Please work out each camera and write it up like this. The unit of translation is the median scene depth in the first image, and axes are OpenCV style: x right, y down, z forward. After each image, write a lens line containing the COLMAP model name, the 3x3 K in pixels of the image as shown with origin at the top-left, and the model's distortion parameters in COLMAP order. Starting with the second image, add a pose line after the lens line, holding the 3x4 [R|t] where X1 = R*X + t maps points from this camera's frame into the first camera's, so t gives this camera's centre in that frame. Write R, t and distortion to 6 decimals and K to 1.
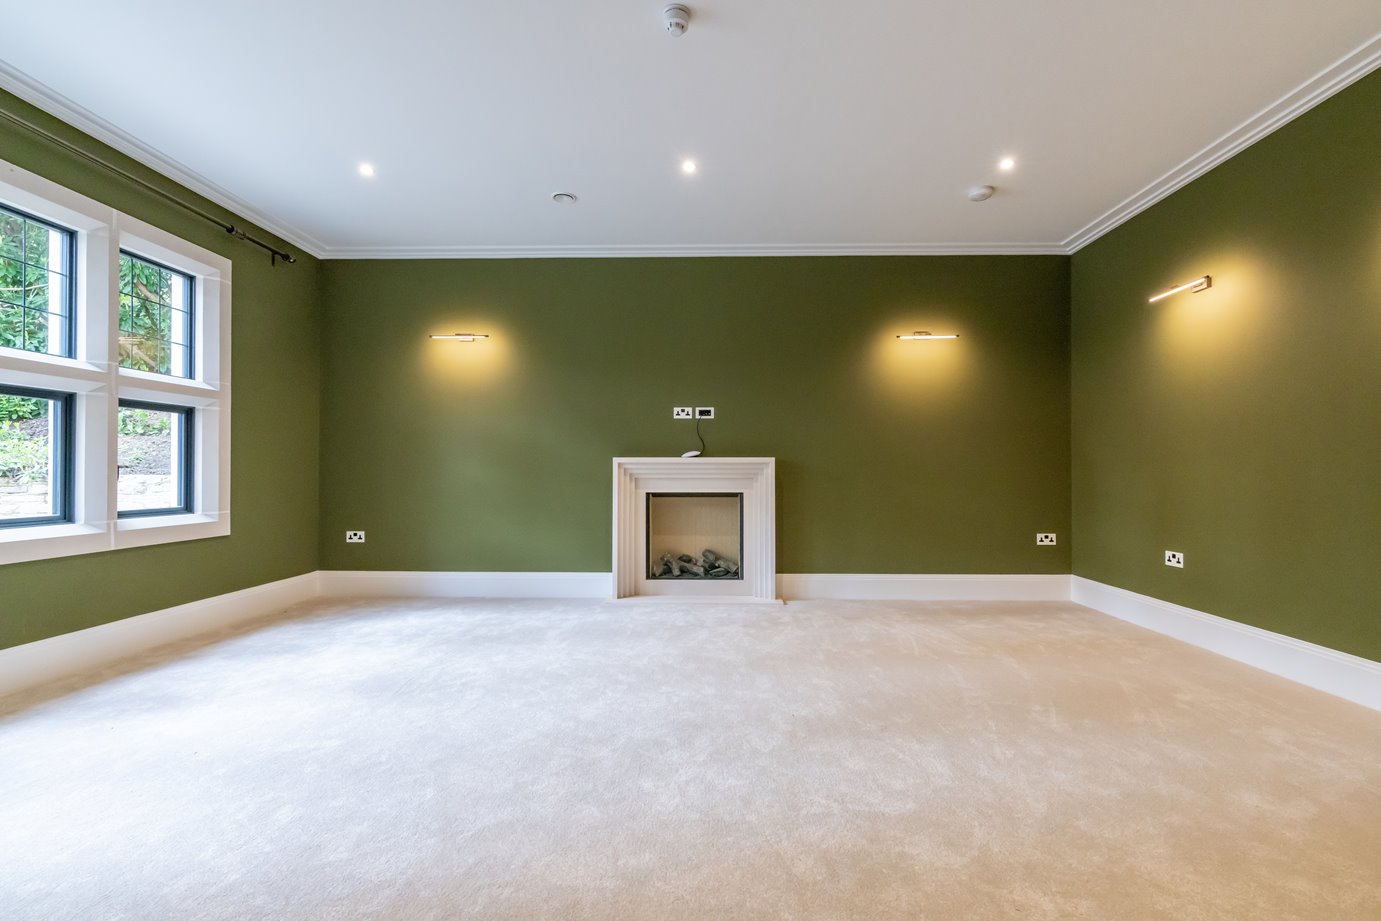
lens RADIAL K [[634.4, 0, 699.2], [0, 634.4, 468.3], [0, 0, 1]] dist [-0.002702, -0.000526]
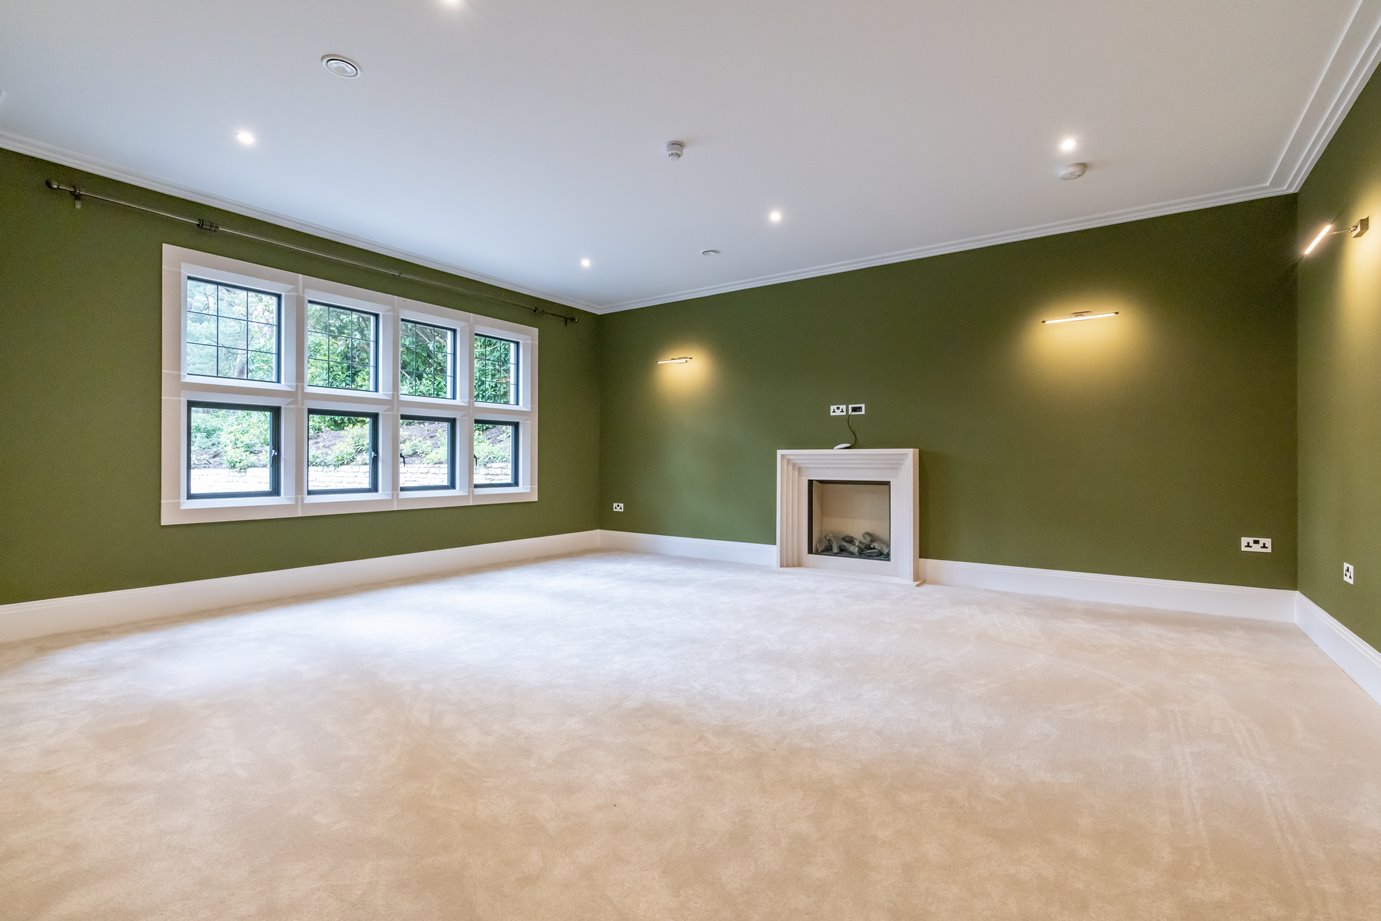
lens RADIAL K [[630.1, 0, 690.5], [0, 630.1, 460.5], [0, 0, 1]] dist [-0.001566, -0.000092]
pose [[0.831799, 0.000751, -0.555077, 0.394290], [0.002036, 0.999988, 0.004405, -0.002544], [0.555074, -0.004794, 0.831787, -0.089988]]
